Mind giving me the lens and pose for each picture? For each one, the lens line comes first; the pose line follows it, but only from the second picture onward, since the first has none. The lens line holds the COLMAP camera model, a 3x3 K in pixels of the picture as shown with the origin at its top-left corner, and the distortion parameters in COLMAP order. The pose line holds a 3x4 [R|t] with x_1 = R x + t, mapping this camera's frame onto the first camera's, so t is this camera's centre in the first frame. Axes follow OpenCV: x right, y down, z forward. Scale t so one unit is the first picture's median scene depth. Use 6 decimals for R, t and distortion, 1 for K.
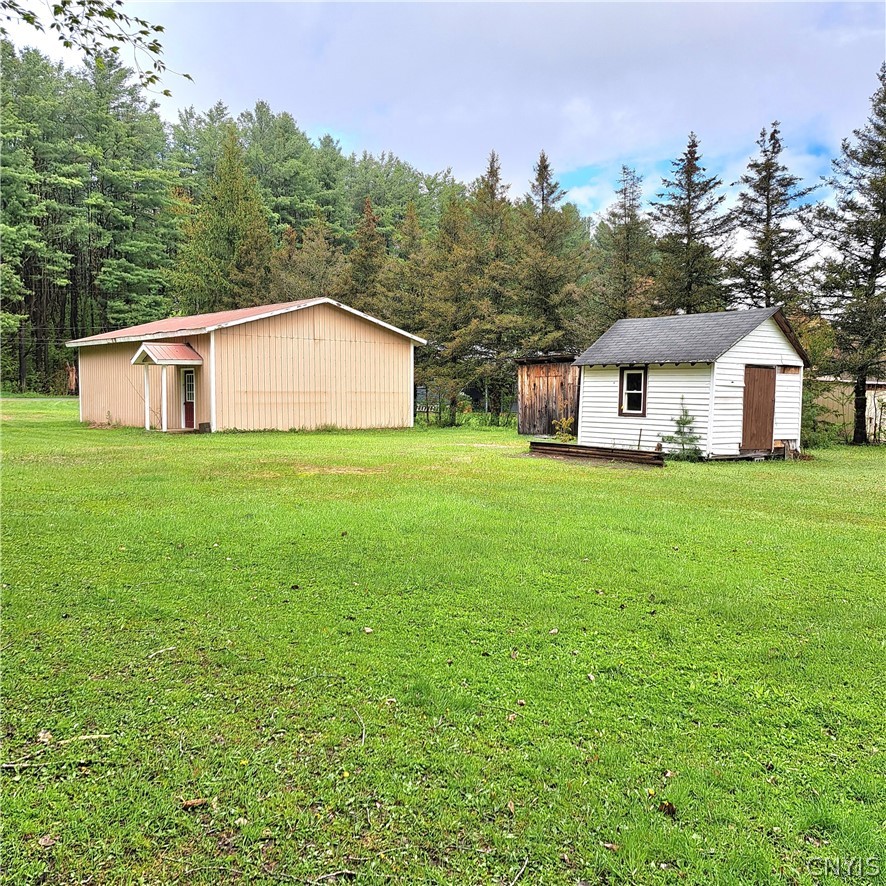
lens RADIAL K [[855.6, 0, 443.0], [0, 855.6, 443.0], [0, 0, 1]] dist [0.066605, -0.001417]
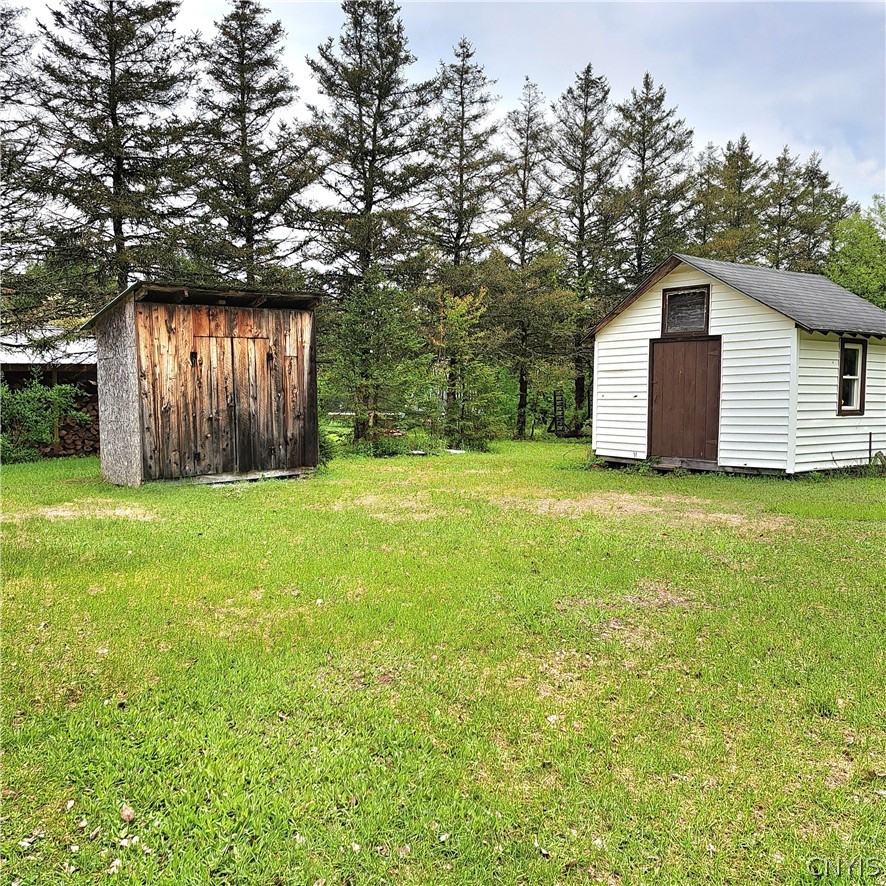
lens RADIAL K [[855.6, 0, 443.0], [0, 855.6, 443.0], [0, 0, 1]] dist [0.066605, -0.001417]
pose [[0.023609, -0.047335, 0.998600, -0.402743], [0.054631, 0.997447, 0.045989, -0.051414], [-0.998227, 0.053469, 0.026134, 1.172420]]
